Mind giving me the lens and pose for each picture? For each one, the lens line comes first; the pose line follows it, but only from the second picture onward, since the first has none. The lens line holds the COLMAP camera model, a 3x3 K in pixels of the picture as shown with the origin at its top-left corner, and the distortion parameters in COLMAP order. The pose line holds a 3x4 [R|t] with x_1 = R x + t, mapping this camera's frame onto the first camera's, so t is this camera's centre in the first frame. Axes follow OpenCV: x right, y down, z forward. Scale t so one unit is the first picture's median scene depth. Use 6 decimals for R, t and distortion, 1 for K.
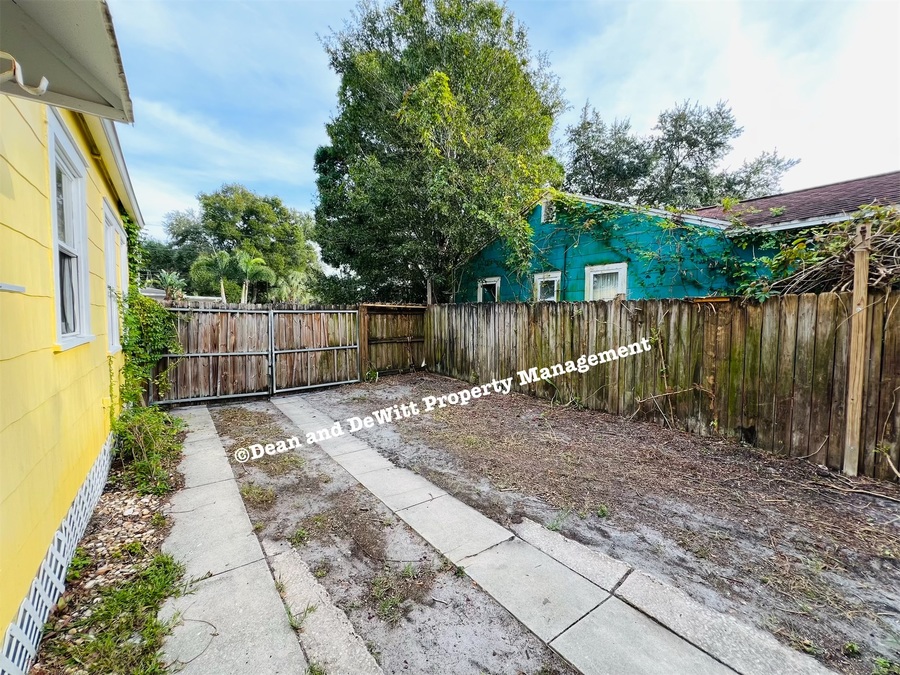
lens RADIAL K [[365.9, 0, 448.3], [0, 365.9, 336.6], [0, 0, 1]] dist [0.011262, 0.000040]
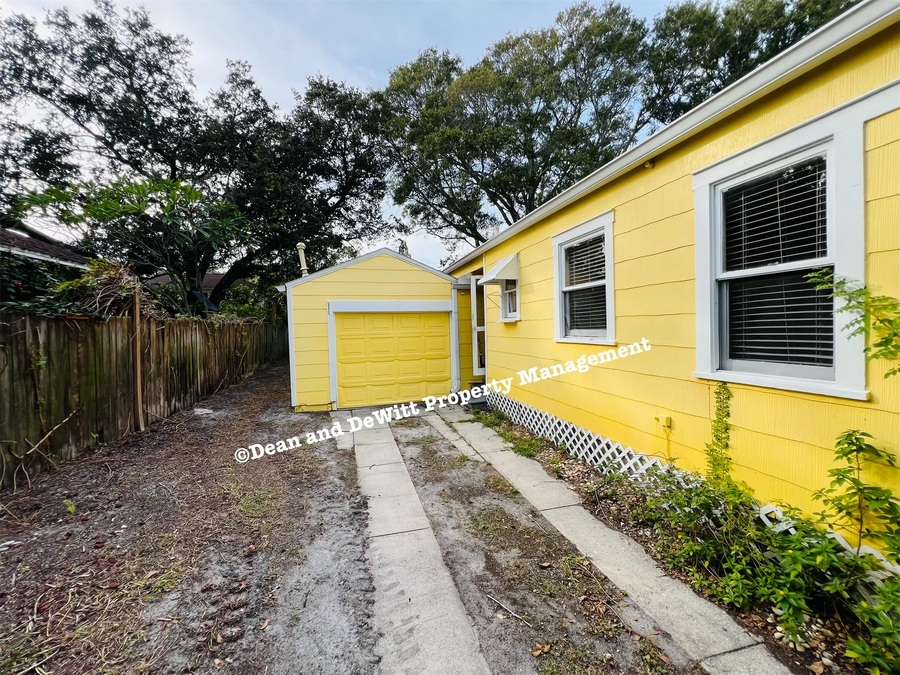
lens RADIAL K [[365.9, 0, 454.7], [0, 365.9, 343.4], [0, 0, 1]] dist [0.011262, 0.000040]
pose [[-0.935471, -0.001067, 0.353402, -0.768235], [0.036116, 0.994471, 0.098602, -0.116510], [-0.351554, 0.105003, -0.930260, 2.017402]]
